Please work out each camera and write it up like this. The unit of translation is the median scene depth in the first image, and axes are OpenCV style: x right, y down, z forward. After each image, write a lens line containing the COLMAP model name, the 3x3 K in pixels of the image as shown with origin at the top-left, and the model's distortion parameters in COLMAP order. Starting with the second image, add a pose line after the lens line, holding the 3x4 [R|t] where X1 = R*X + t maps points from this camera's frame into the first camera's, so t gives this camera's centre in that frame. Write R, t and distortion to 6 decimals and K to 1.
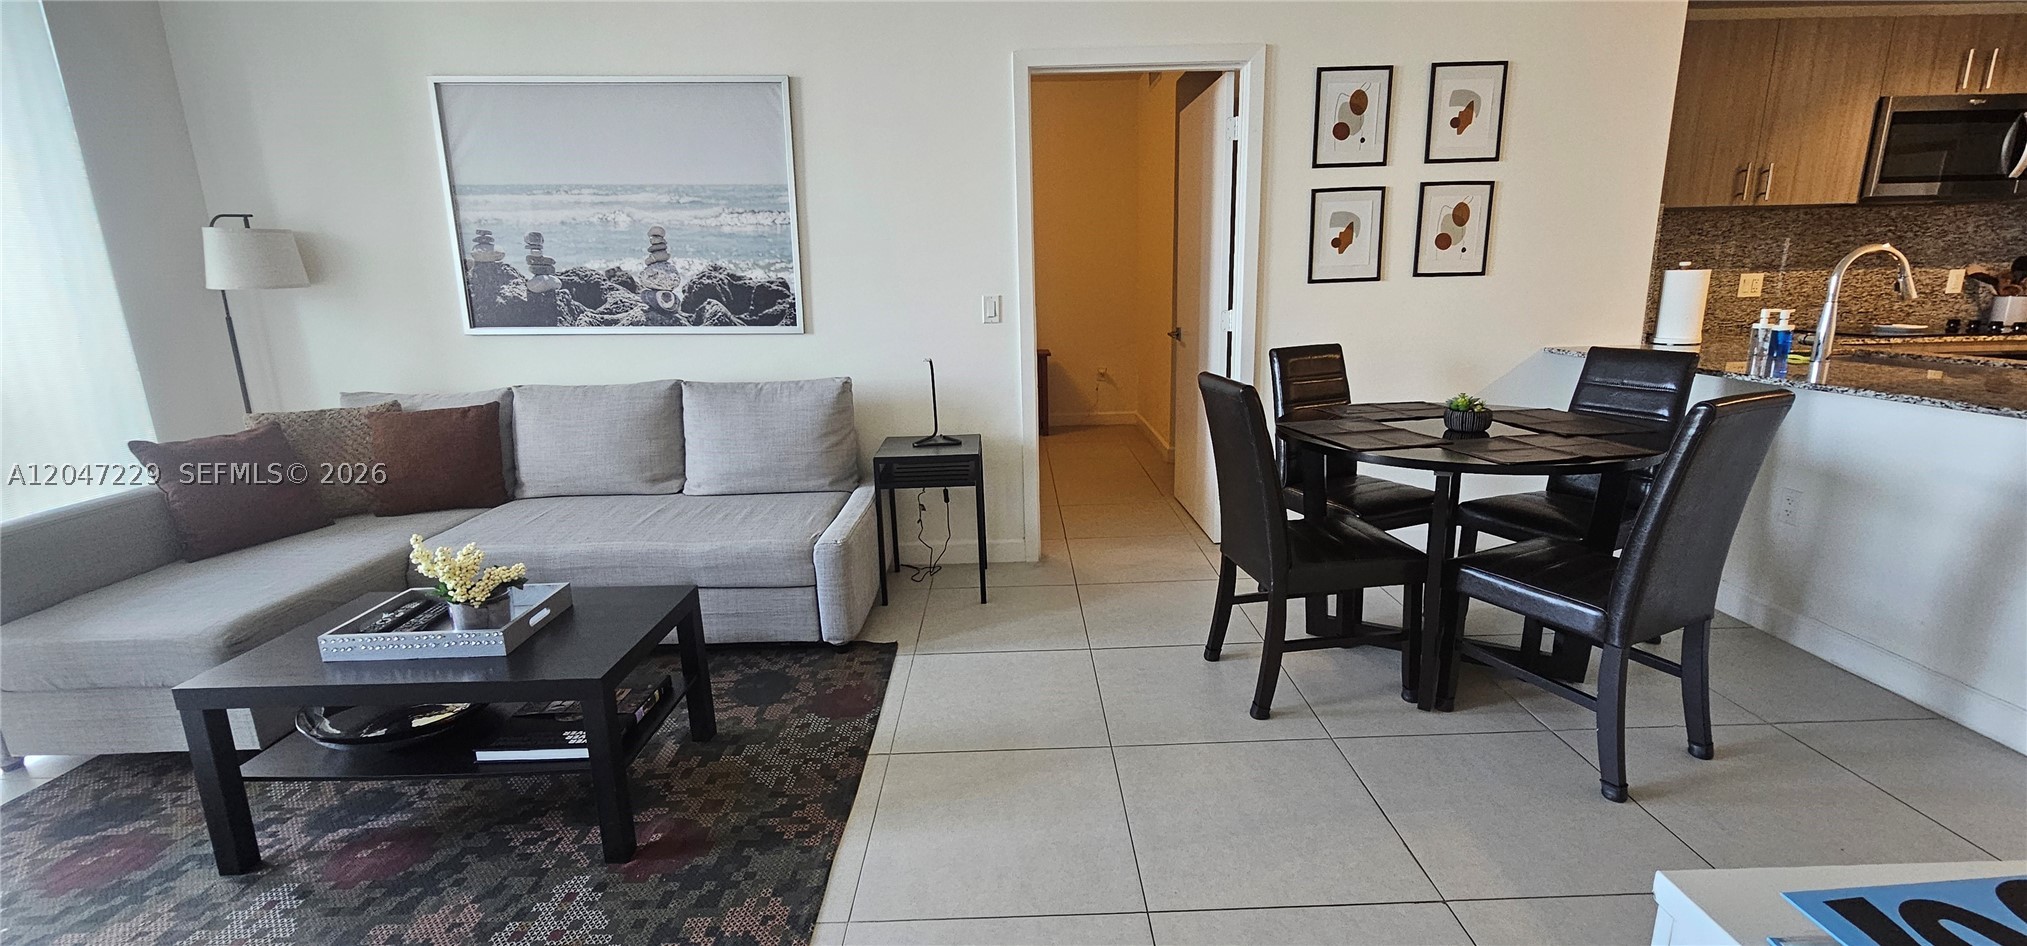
lens RADIAL K [[833.6, 0, 1017.5], [0, 833.6, 467.1], [0, 0, 1]] dist [-0.000923, -0.000390]
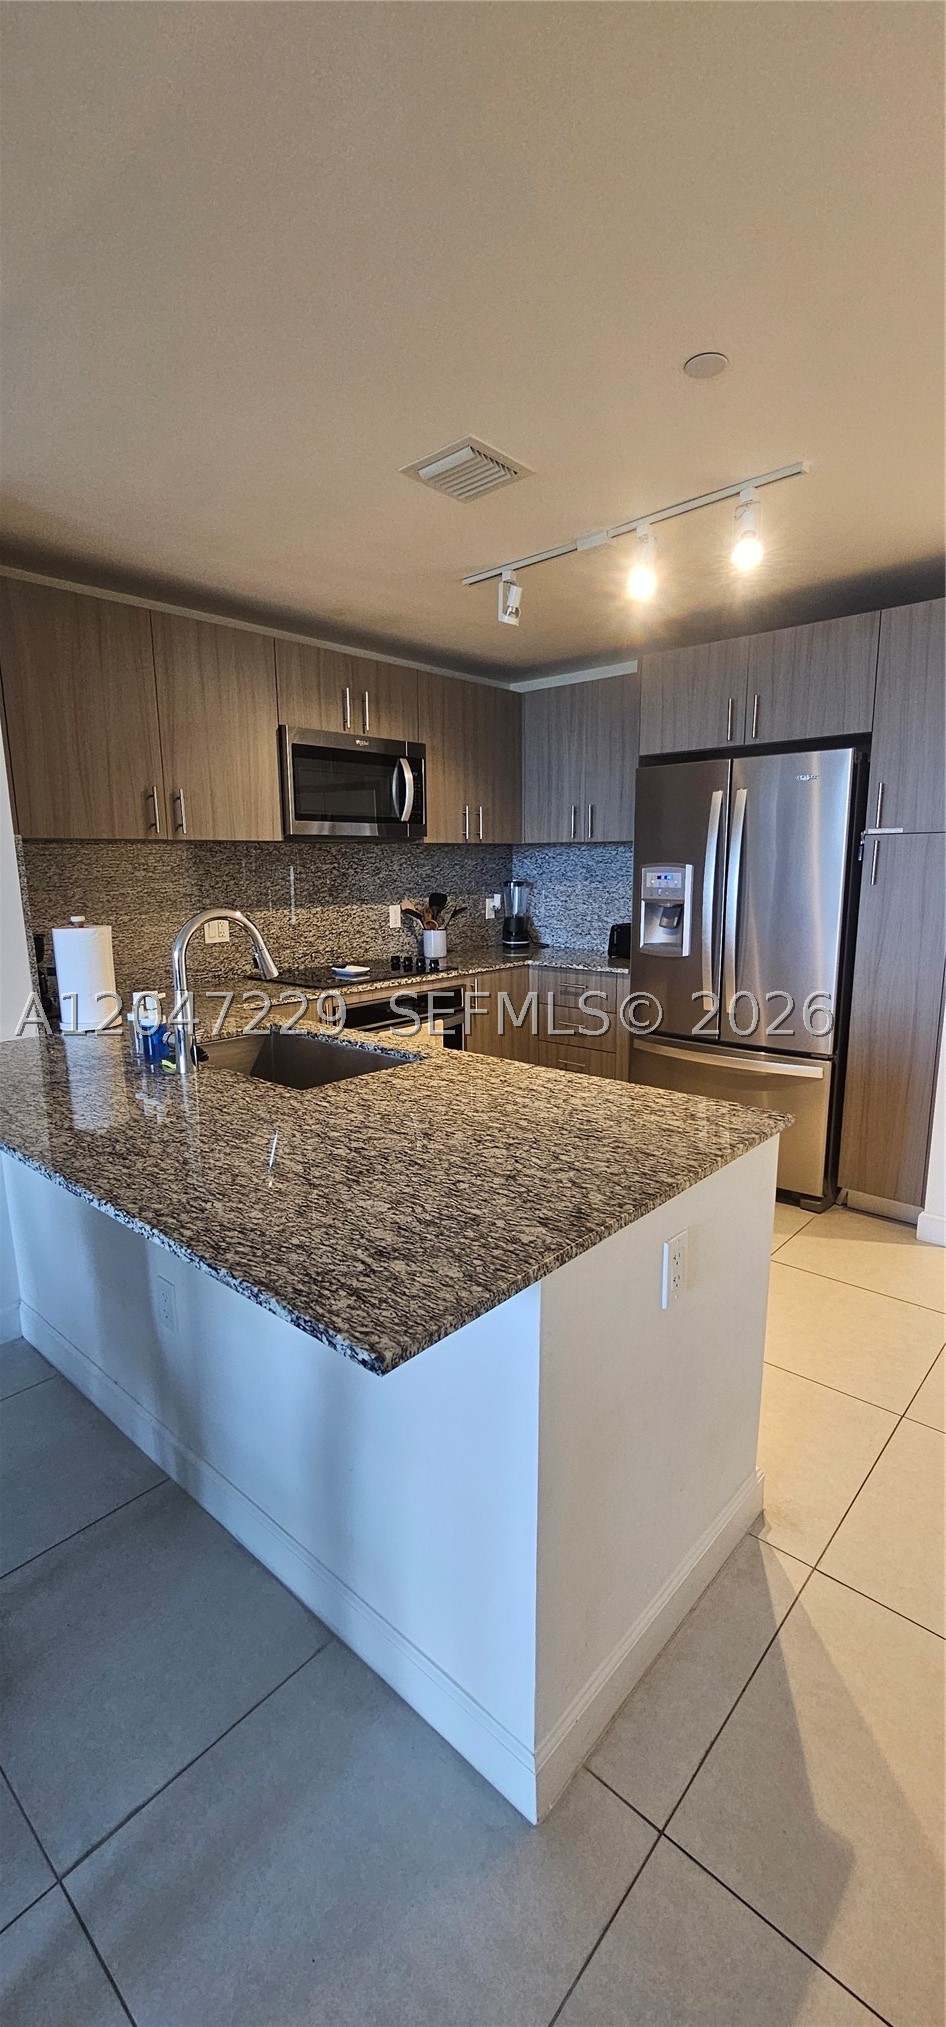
lens RADIAL K [[833.6, 0, 472.2], [0, 833.6, 1017.9], [0, 0, 1]] dist [-0.000923, -0.000390]
pose [[0.682028, -0.120849, 0.721272, 0.482507], [0.158856, 0.987185, 0.015191, -0.111403], [-0.713864, 0.104218, 0.692486, 0.256749]]
